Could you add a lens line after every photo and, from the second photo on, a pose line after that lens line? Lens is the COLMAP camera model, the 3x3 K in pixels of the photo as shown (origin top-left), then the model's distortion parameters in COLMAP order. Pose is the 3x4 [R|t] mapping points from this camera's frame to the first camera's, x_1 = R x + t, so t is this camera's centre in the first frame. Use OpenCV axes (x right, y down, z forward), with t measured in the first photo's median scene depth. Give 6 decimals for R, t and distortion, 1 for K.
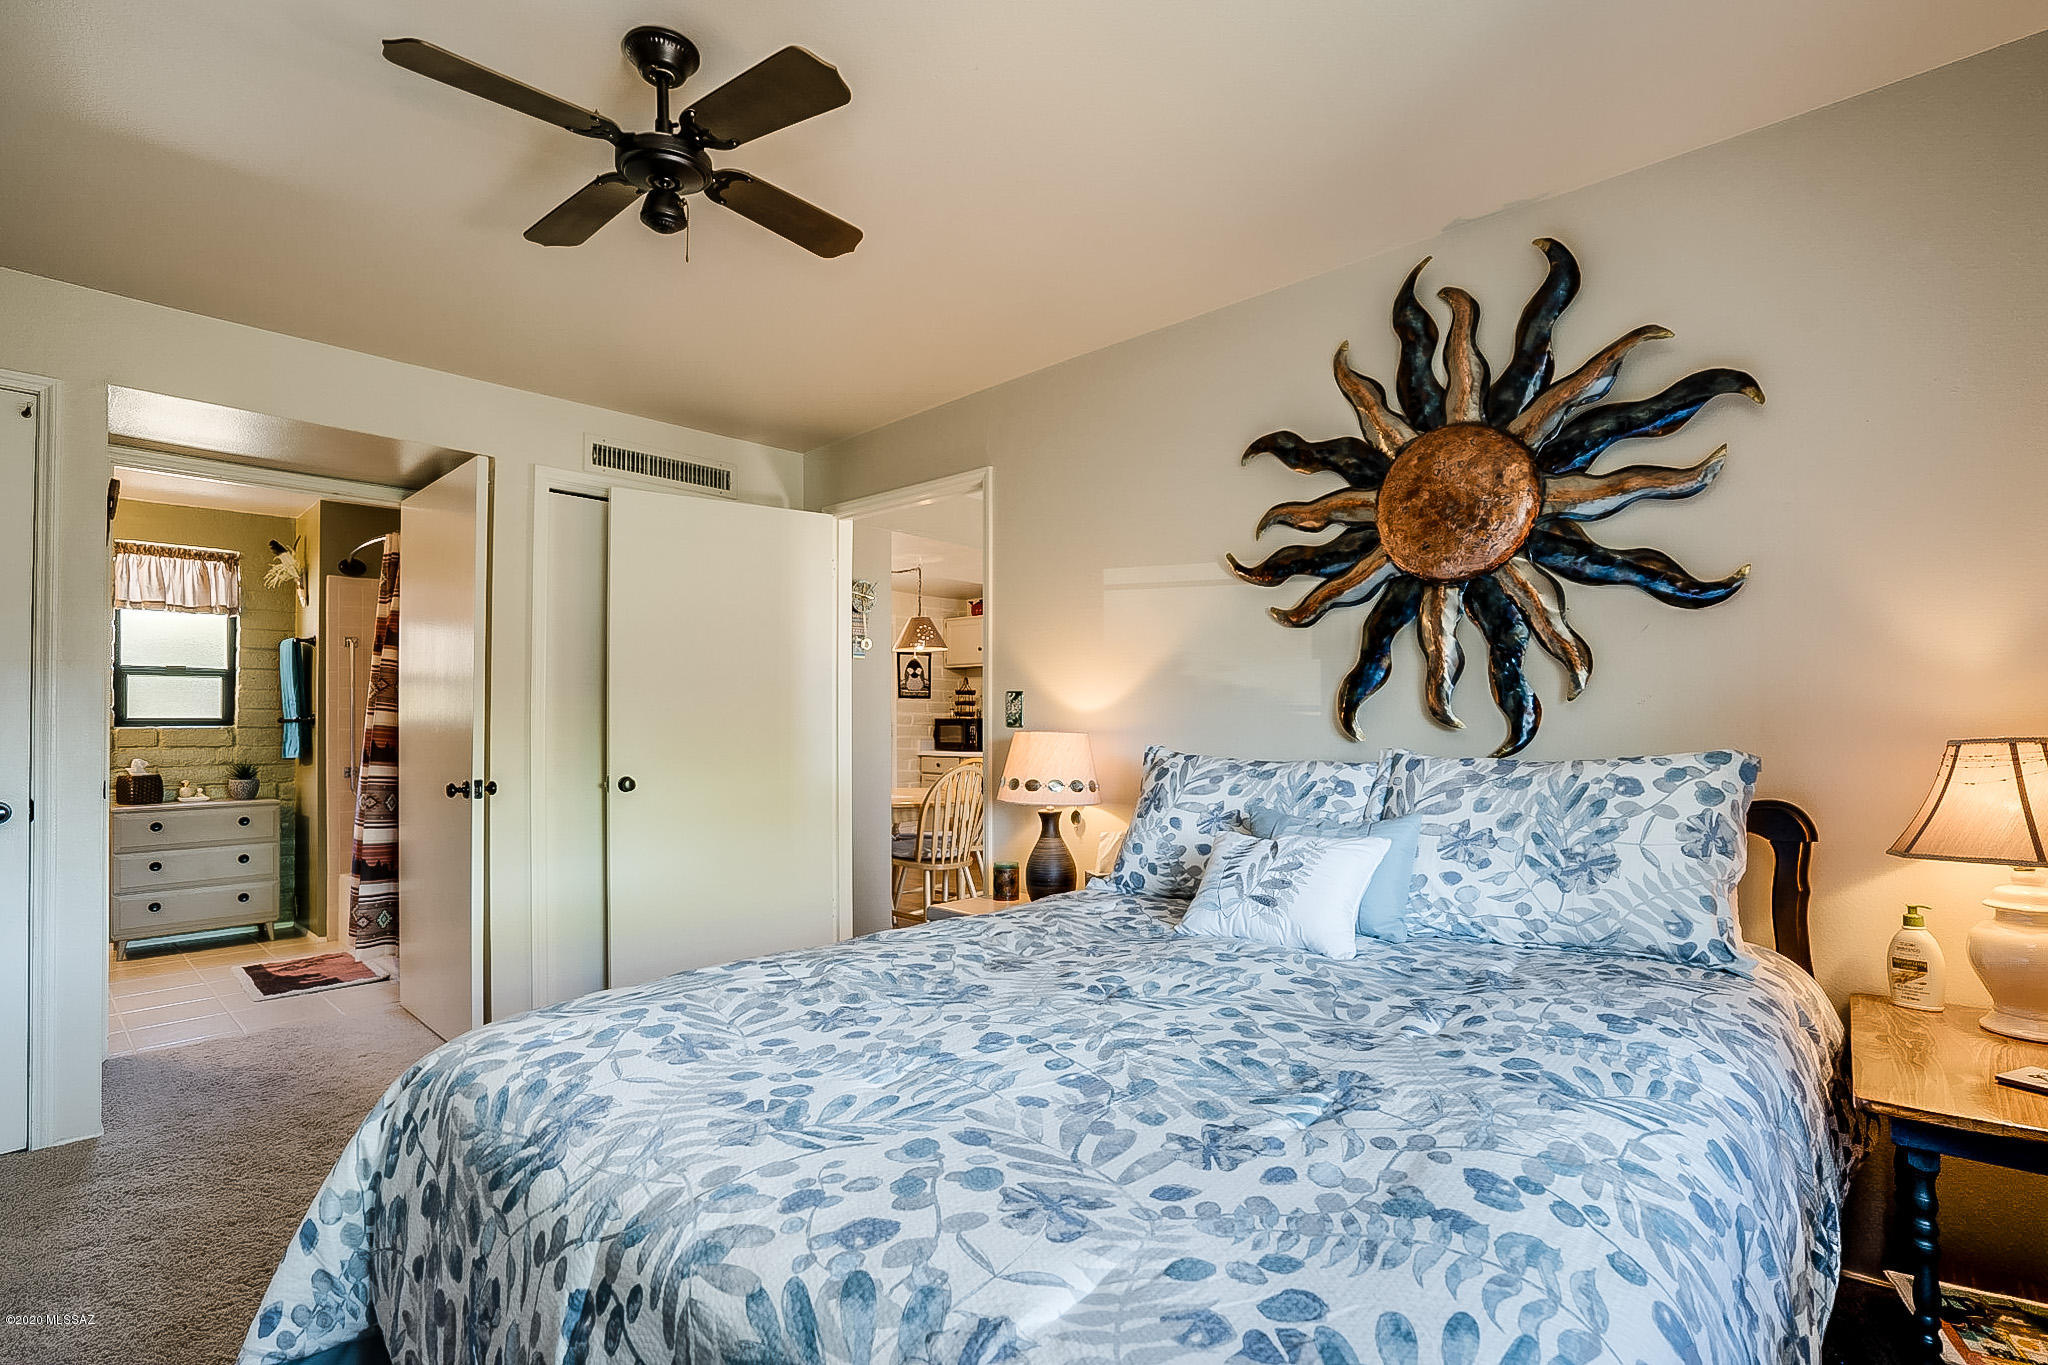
lens RADIAL K [[956.8, 0, 1030.0], [0, 956.8, 699.6], [0, 0, 1]] dist [-0.066662, 0.026688]
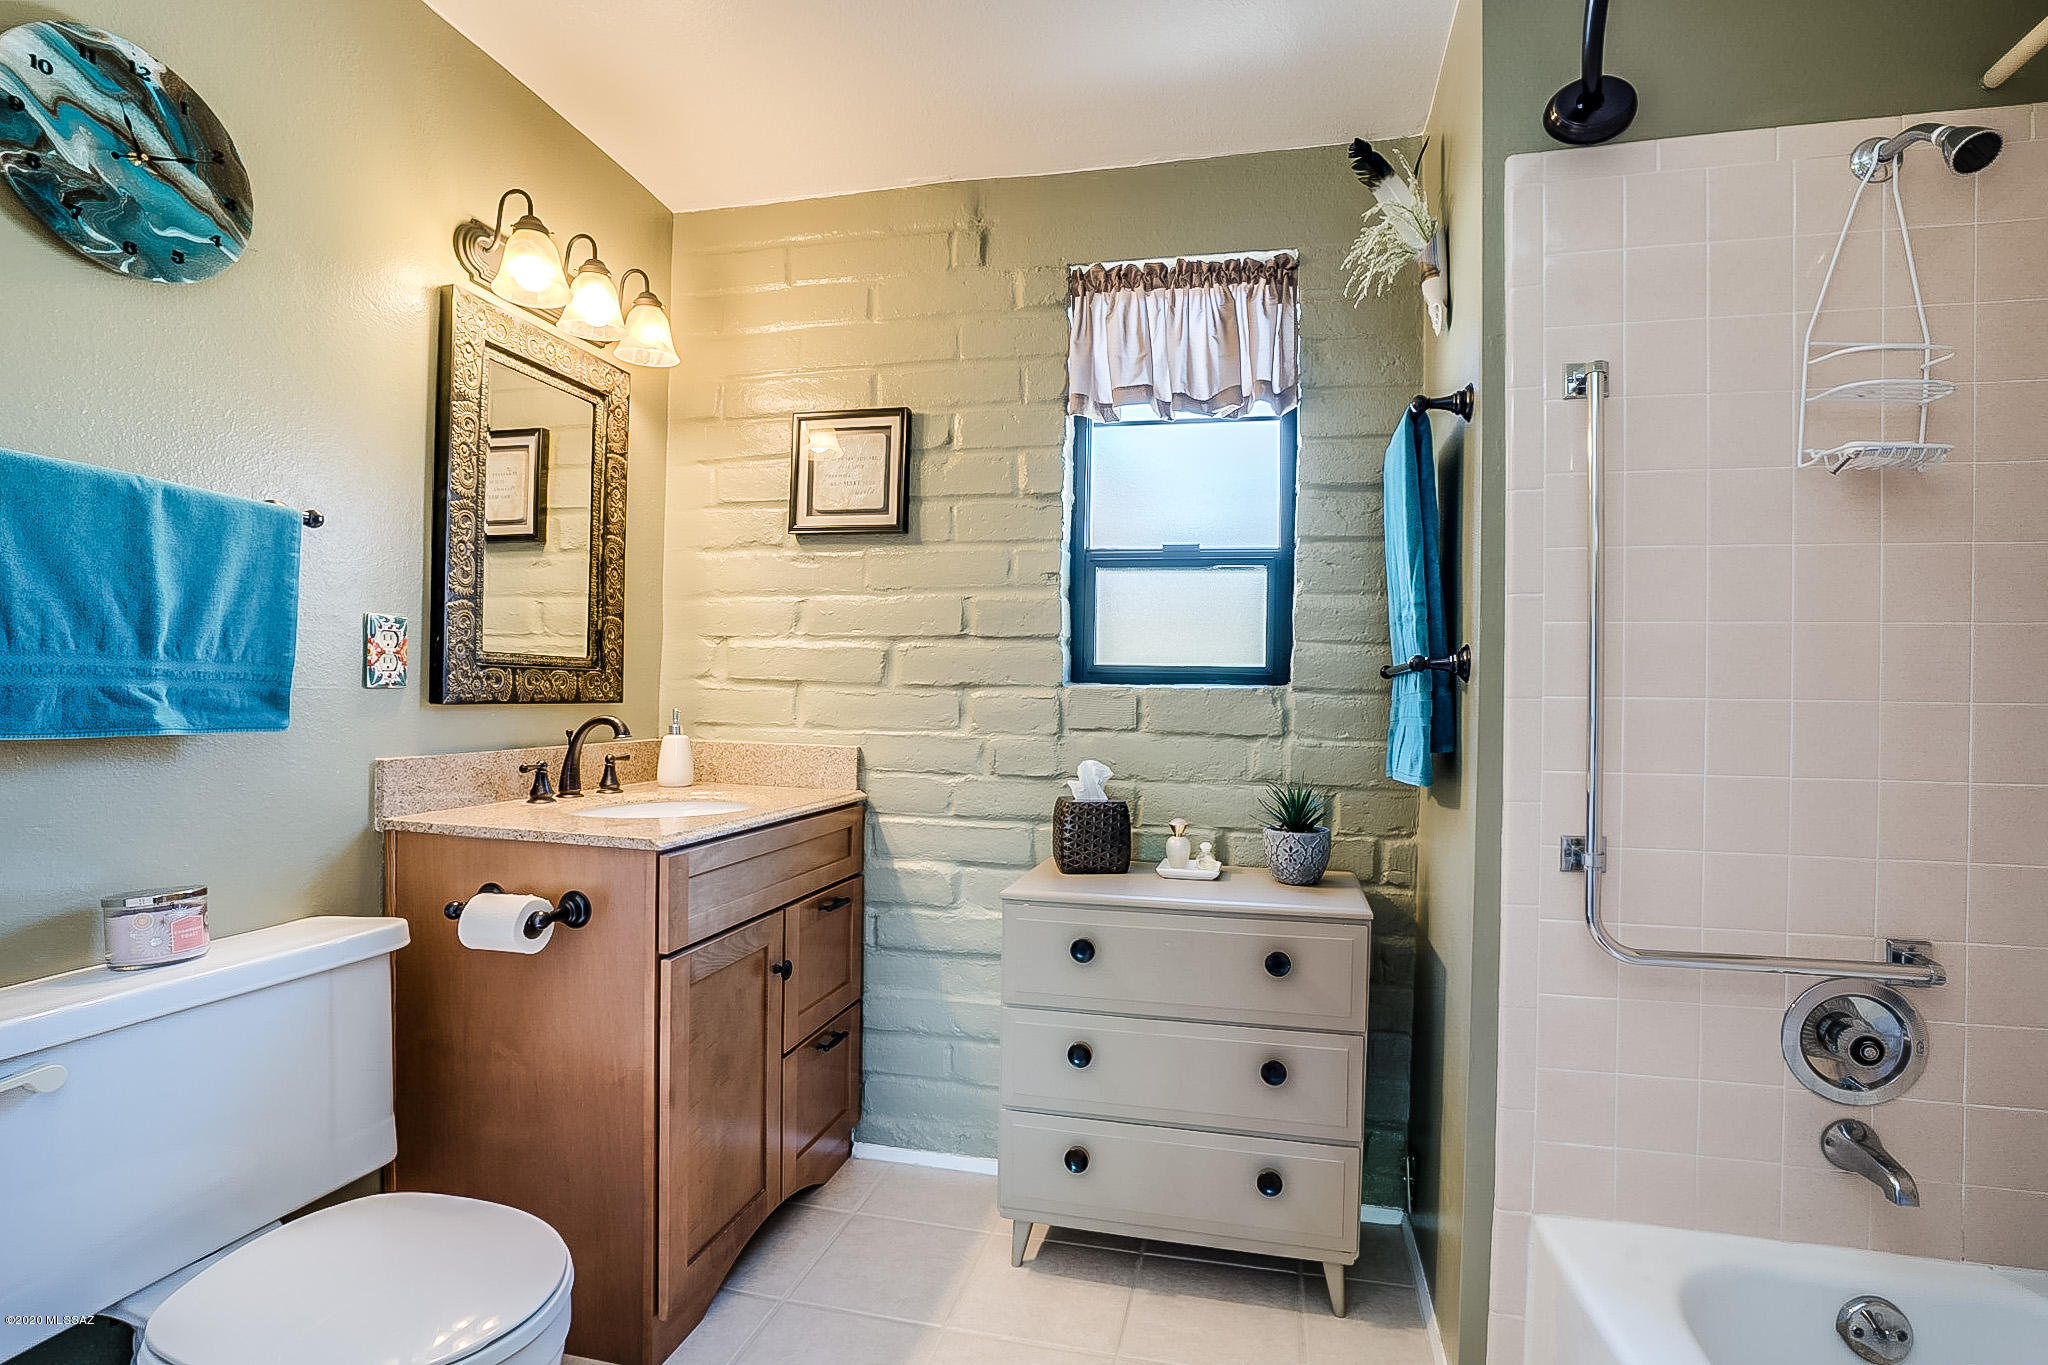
lens RADIAL K [[933.8, 0, 1028.4], [0, 933.8, 702.1], [0, 0, 1]] dist [-0.062336, 0.021734]
pose [[0.465203, 0.027423, -0.884779, -0.800945], [0.000804, 0.999507, 0.031402, 0.032713], [0.885203, -0.015320, 0.464952, 1.025069]]
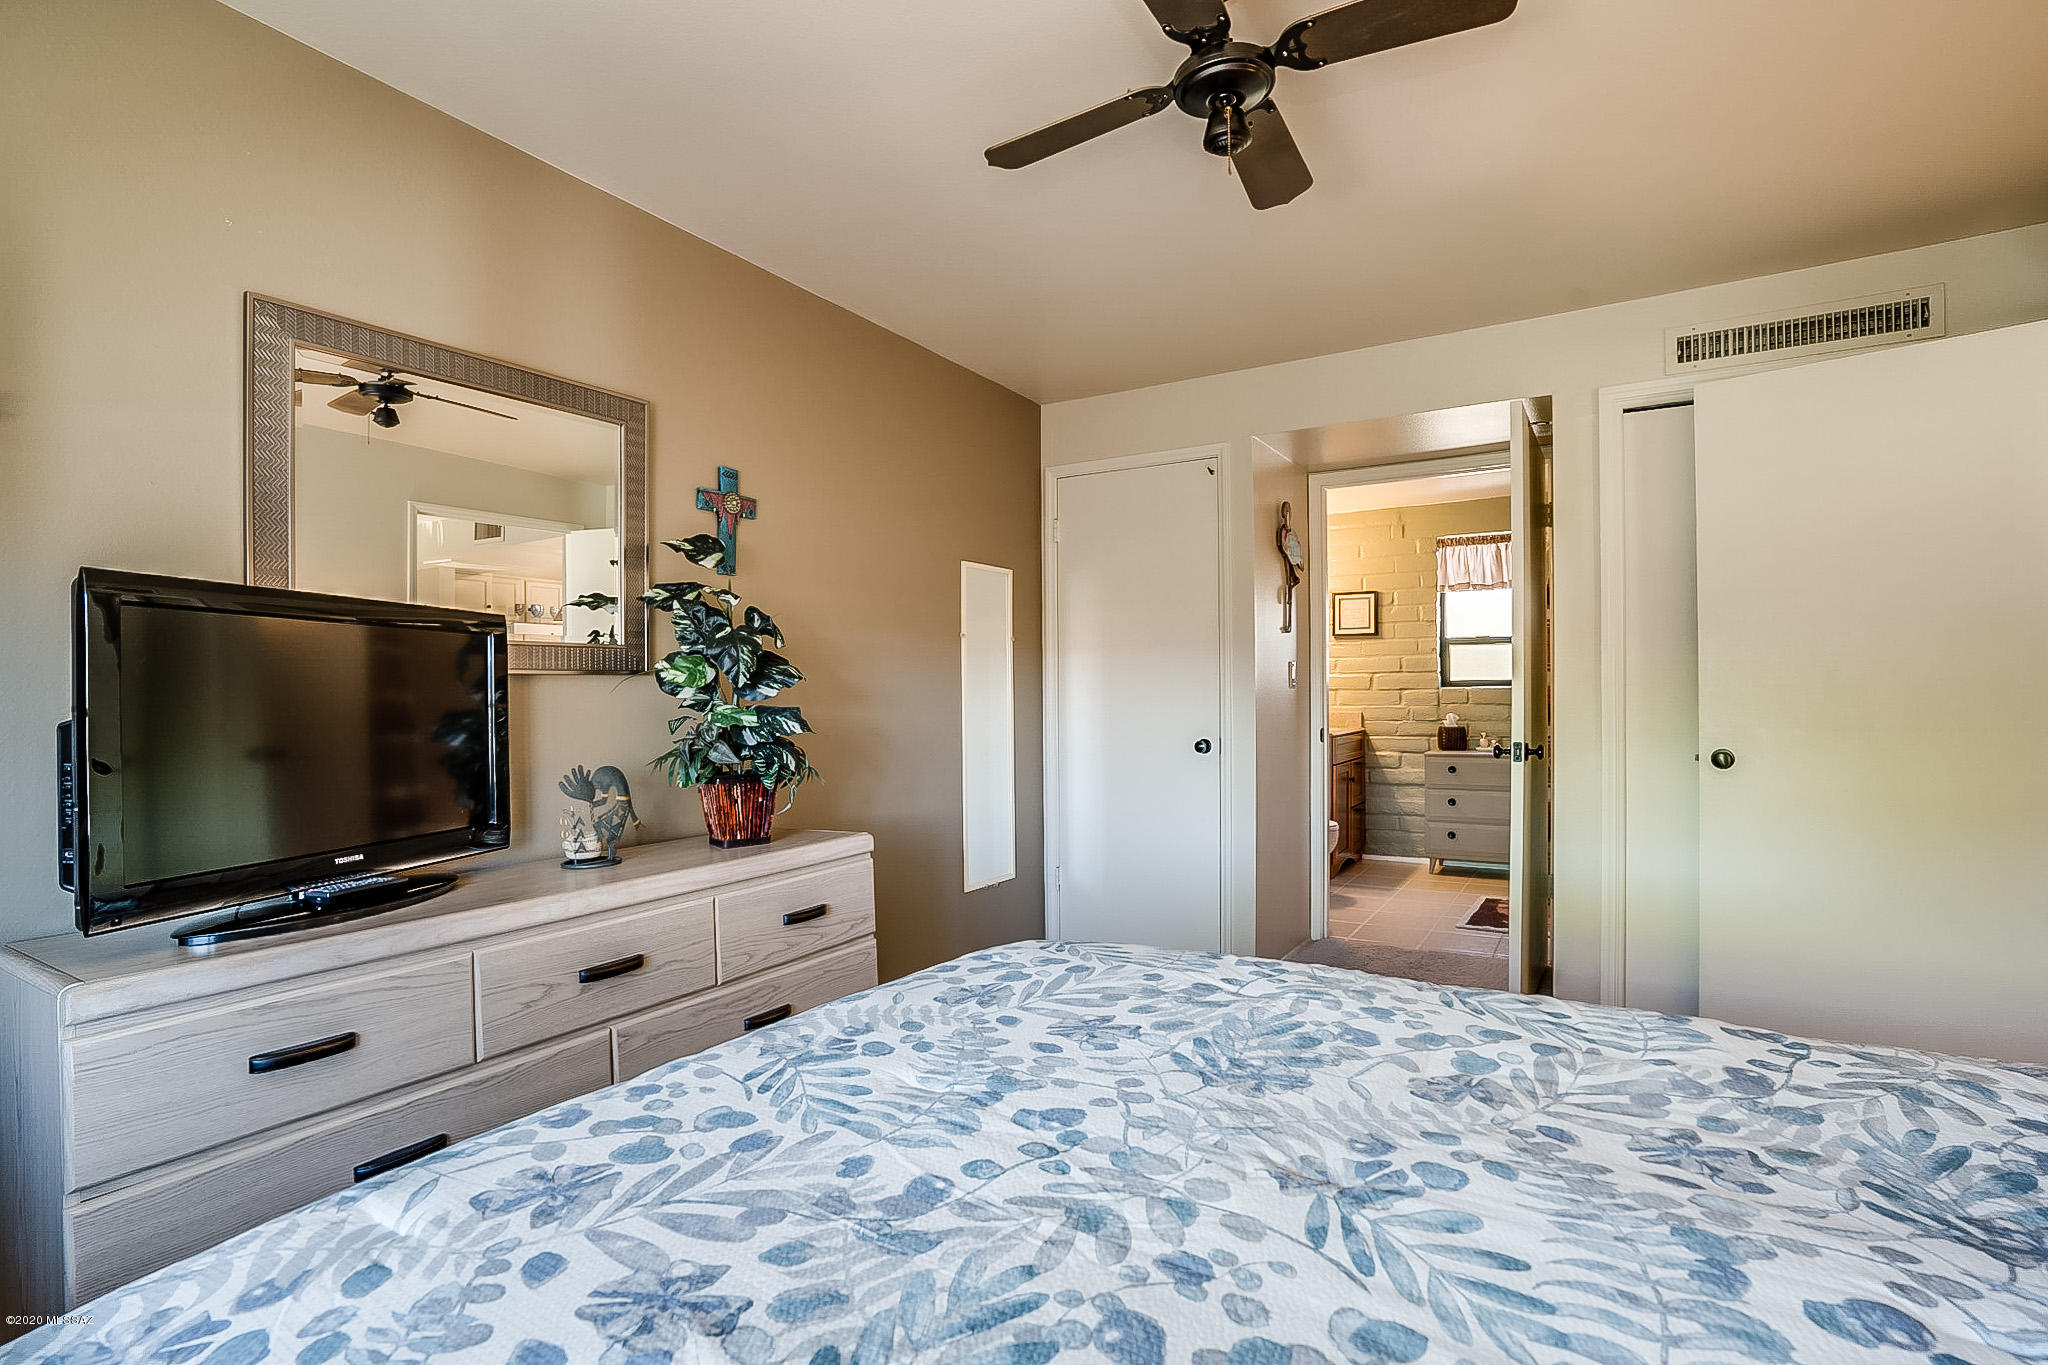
lens RADIAL K [[956.8, 0, 1030.0], [0, 956.8, 699.6], [0, 0, 1]] dist [-0.066662, 0.026688]
pose [[0.173625, 0.011628, -0.984743, 0.233606], [0.032162, 0.999330, 0.017471, 0.007867], [0.984287, -0.034705, 0.173135, 0.299522]]
